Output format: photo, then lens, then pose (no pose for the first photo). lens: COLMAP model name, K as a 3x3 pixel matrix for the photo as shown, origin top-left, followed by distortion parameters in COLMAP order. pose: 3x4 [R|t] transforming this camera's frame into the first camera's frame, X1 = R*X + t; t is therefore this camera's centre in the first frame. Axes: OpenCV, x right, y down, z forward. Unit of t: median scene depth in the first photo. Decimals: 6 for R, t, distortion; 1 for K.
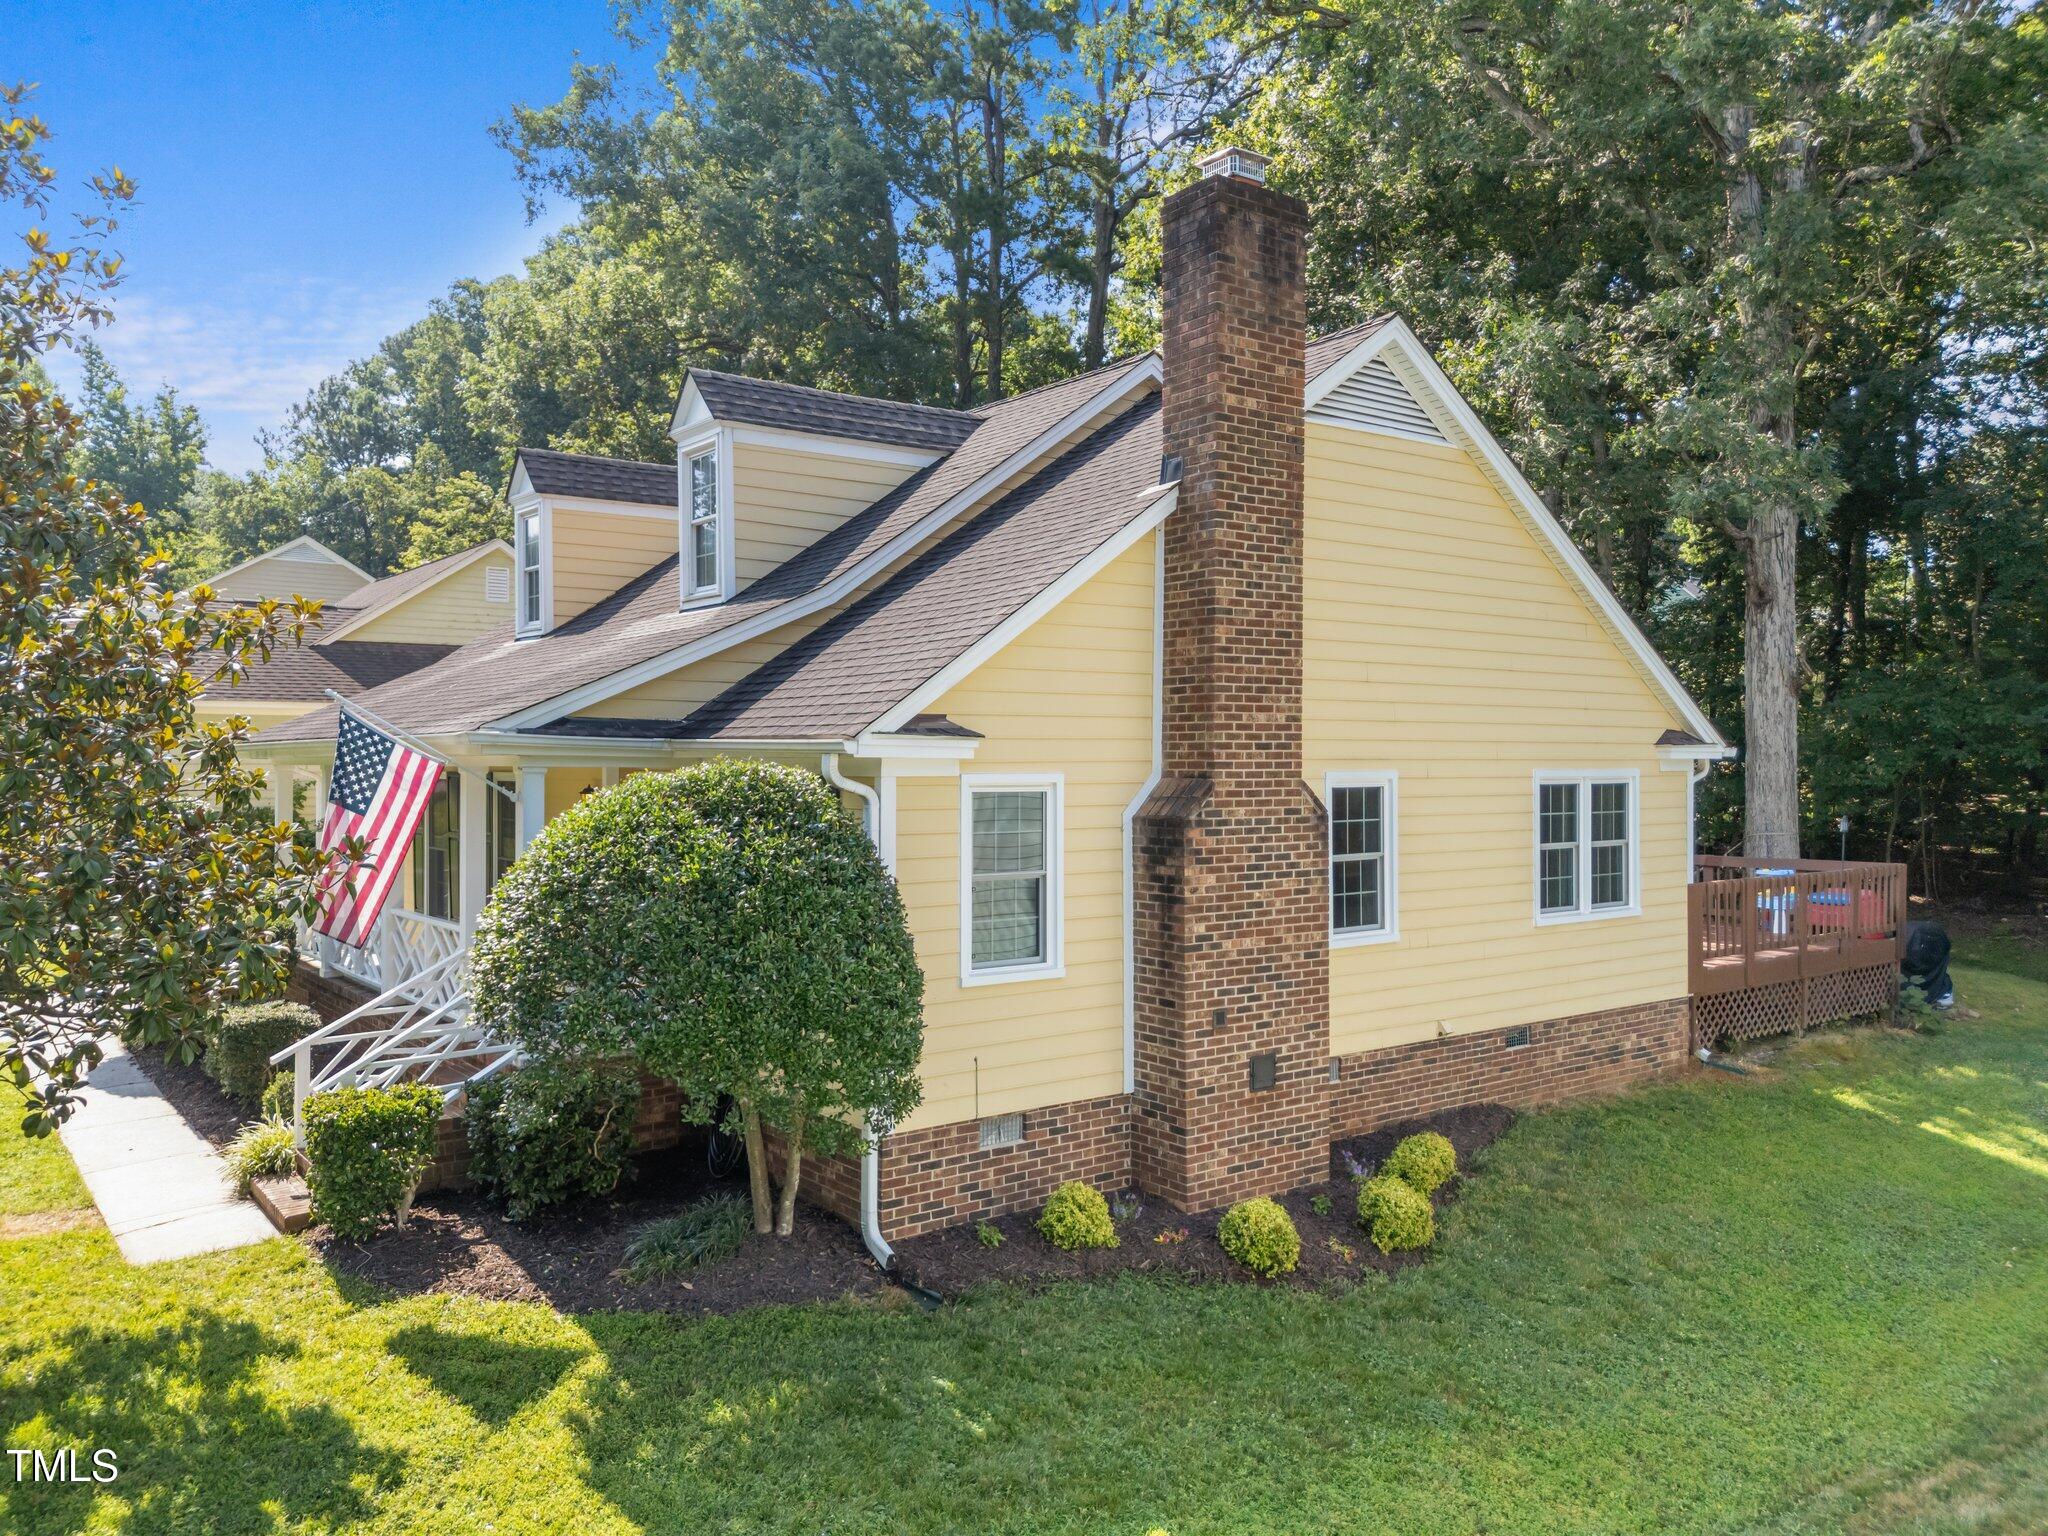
lens RADIAL K [[1437.4, 0, 1024.0], [0, 1437.4, 768.0], [0, 0, 1]] dist [0.063288, -0.081446]
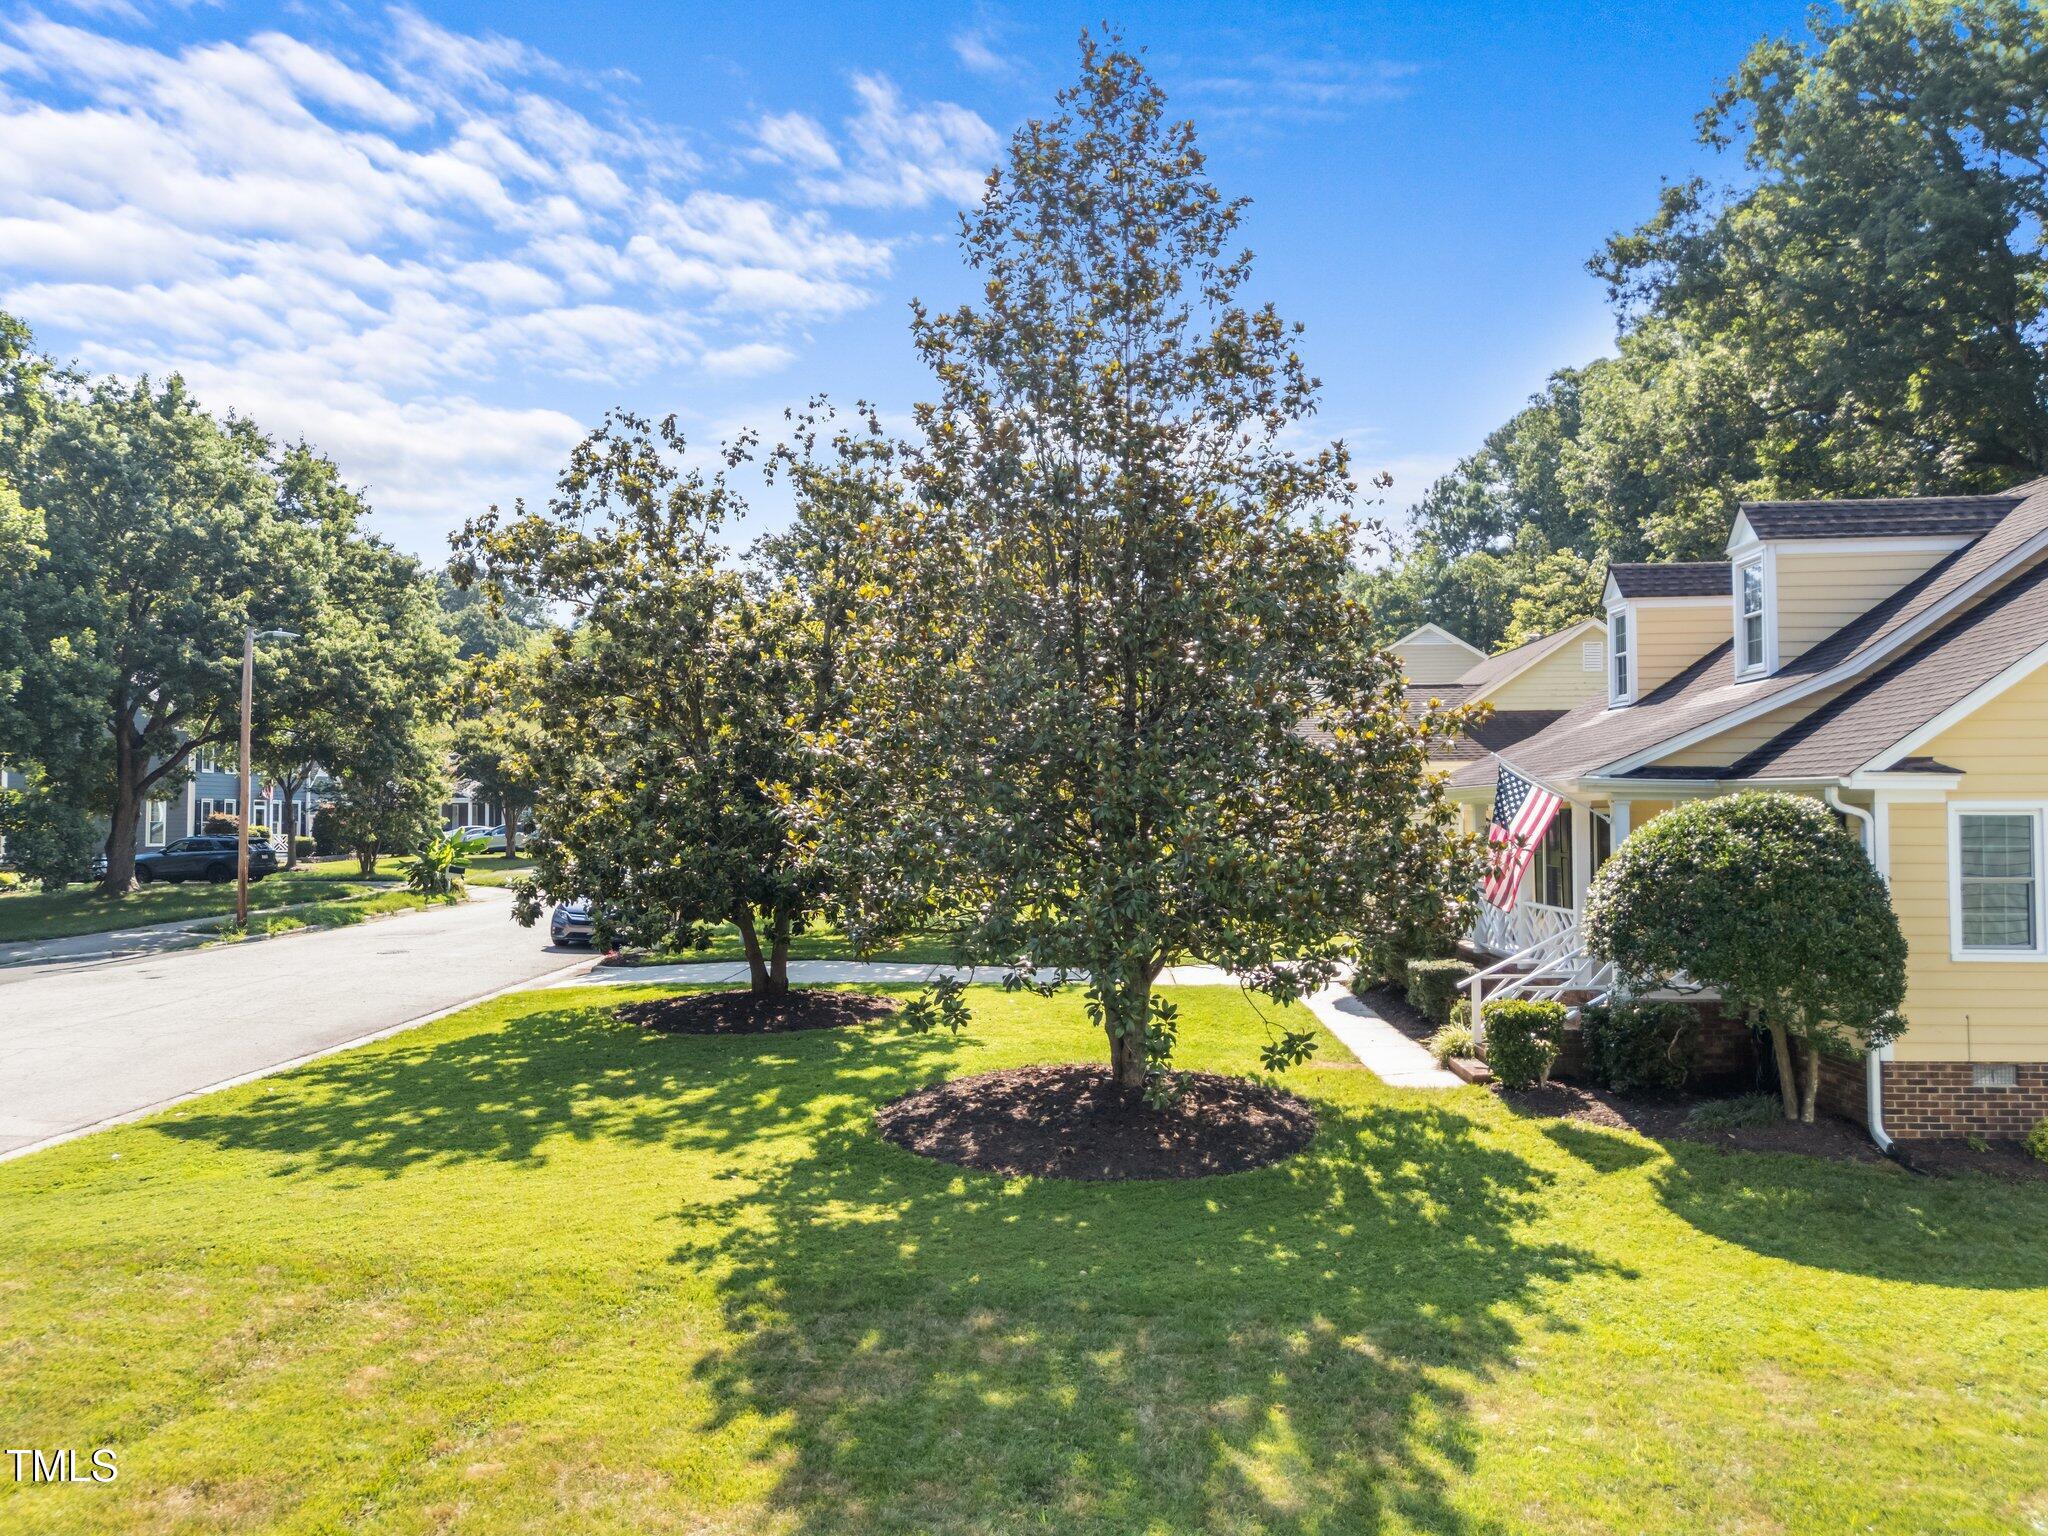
lens RADIAL K [[1537.1, 0, 1024.0], [0, 1537.1, 768.0], [0, 0, 1]] dist [0.052434, -0.009790]
pose [[0.764832, -0.024012, -0.643782, 0.203556], [-0.000619, 0.999277, -0.038007, 0.025124], [0.644229, 0.029468, 0.764265, -0.576146]]
